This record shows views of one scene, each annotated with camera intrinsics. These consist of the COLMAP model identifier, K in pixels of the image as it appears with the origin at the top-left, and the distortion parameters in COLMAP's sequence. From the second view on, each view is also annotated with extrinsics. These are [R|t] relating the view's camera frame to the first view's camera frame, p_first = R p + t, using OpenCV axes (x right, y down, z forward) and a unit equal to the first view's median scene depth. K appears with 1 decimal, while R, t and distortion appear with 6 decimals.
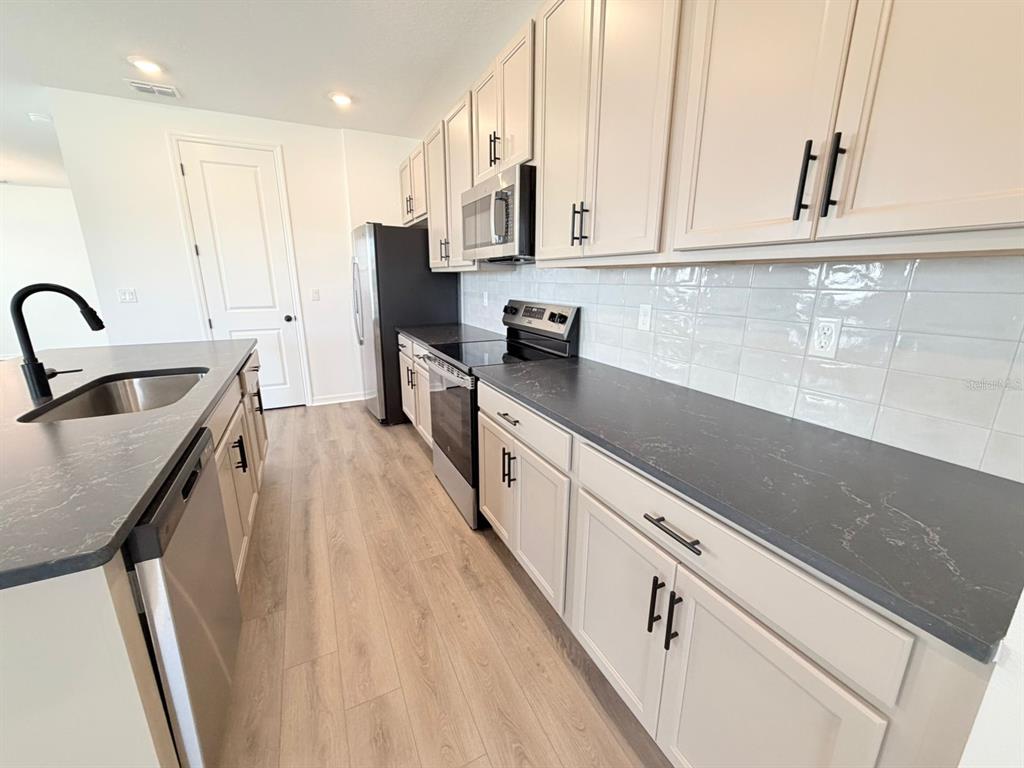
lens RADIAL K [[408.3, 0, 509.3], [0, 408.3, 383.2], [0, 0, 1]] dist [-0.003191, 0.000599]
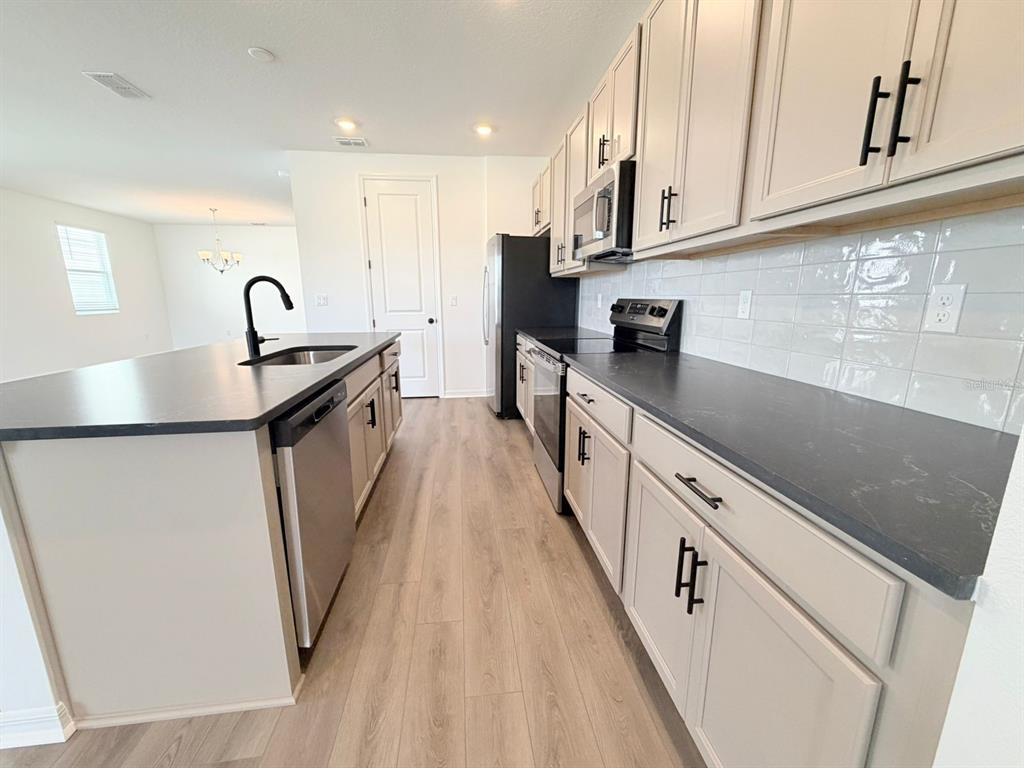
lens RADIAL K [[408.3, 0, 506.2], [0, 408.3, 382.5], [0, 0, 1]] dist [-0.003191, 0.000599]
pose [[0.941621, 0.062352, -0.330850, 0.148075], [-0.076993, 0.996540, -0.031318, 0.093678], [0.327753, 0.054962, 0.943163, -0.053451]]
